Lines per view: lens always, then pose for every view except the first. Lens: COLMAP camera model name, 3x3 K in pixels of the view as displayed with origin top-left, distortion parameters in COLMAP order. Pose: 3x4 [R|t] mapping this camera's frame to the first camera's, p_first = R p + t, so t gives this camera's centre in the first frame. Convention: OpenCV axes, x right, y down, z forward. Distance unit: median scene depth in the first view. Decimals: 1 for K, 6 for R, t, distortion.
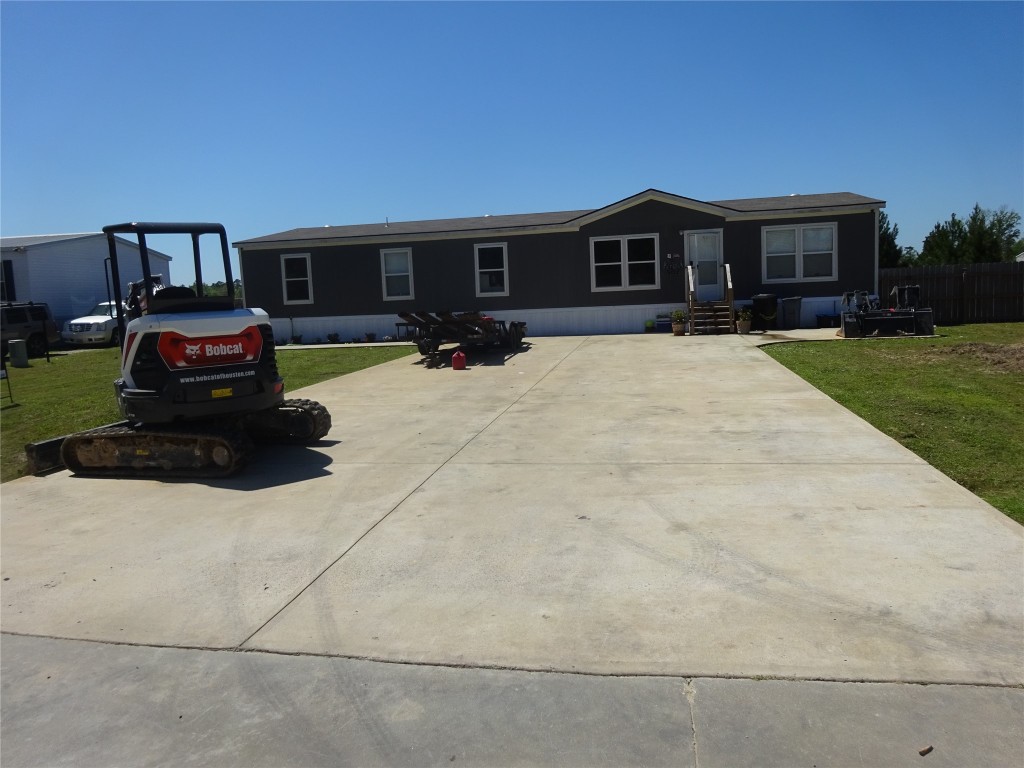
lens RADIAL K [[725.3, 0, 512.0], [0, 725.3, 384.0], [0, 0, 1]] dist [-0.021595, -0.000847]
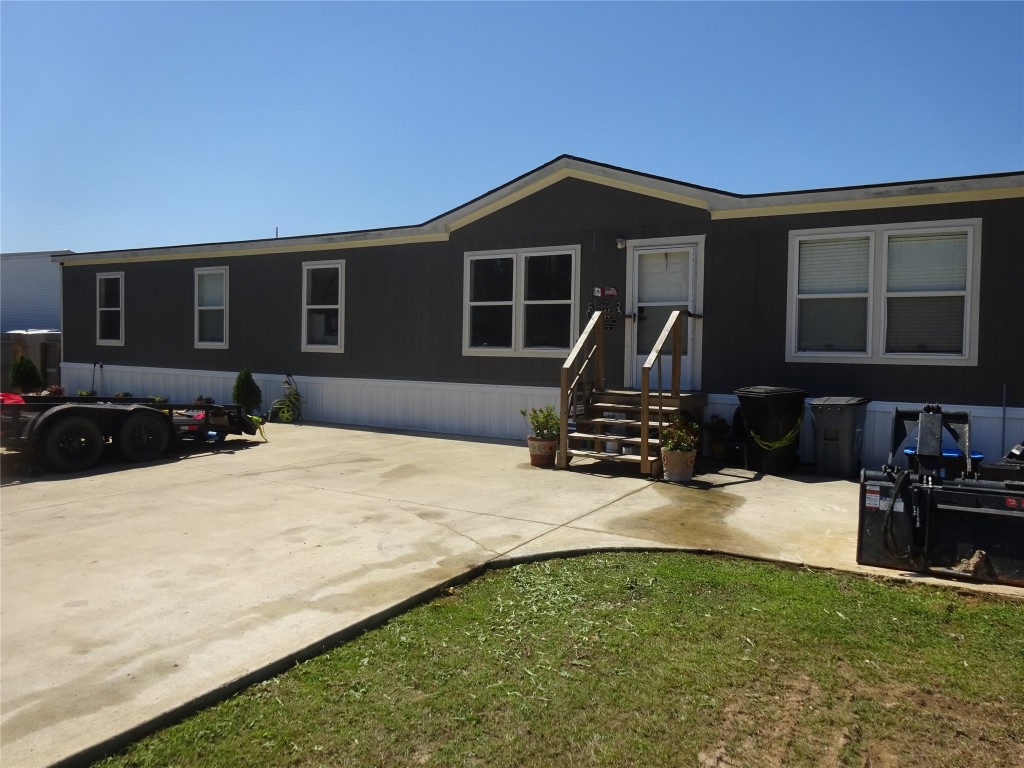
lens RADIAL K [[741.1, 0, 512.0], [0, 741.1, 384.0], [0, 0, 1]] dist [-0.002537, 0.001695]
pose [[0.949991, 0.075011, -0.303134, 0.314656], [-0.095758, 0.993931, -0.054144, -0.082098], [0.297233, 0.080464, 0.951409, 0.509681]]
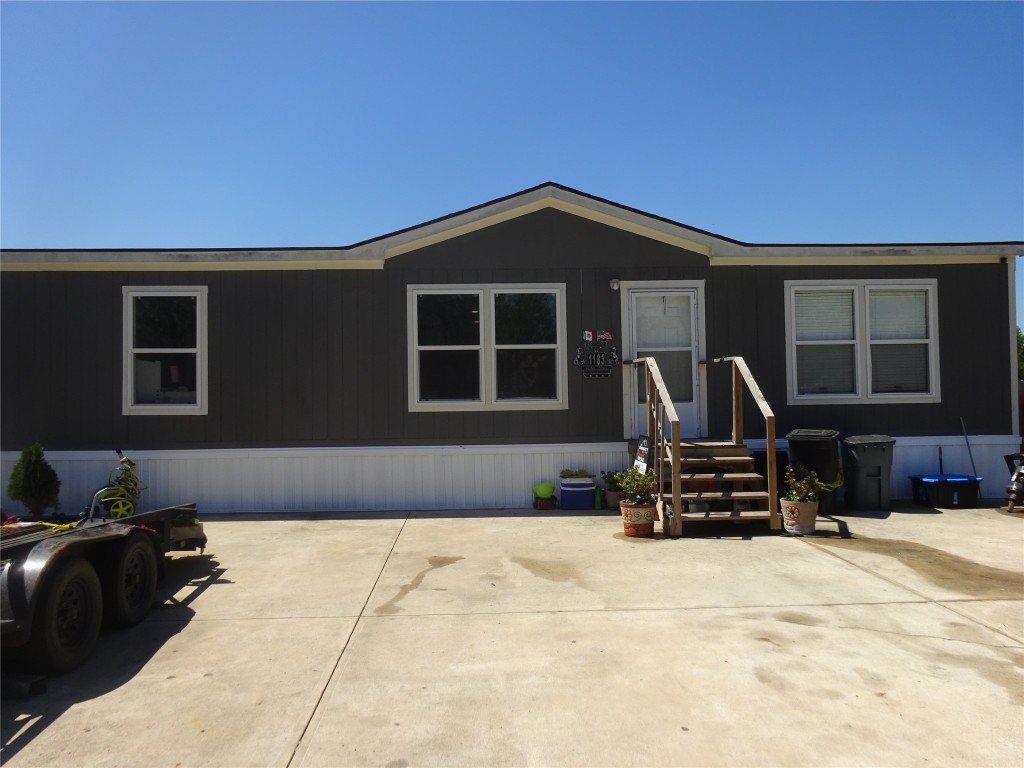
lens RADIAL K [[741.1, 0, 512.0], [0, 741.1, 384.0], [0, 0, 1]] dist [-0.002537, 0.001695]
pose [[0.966172, 0.035962, 0.255380, 0.057526], [0.001506, 0.989427, -0.145025, -0.081349], [-0.257895, 0.140504, 0.955902, 0.578401]]
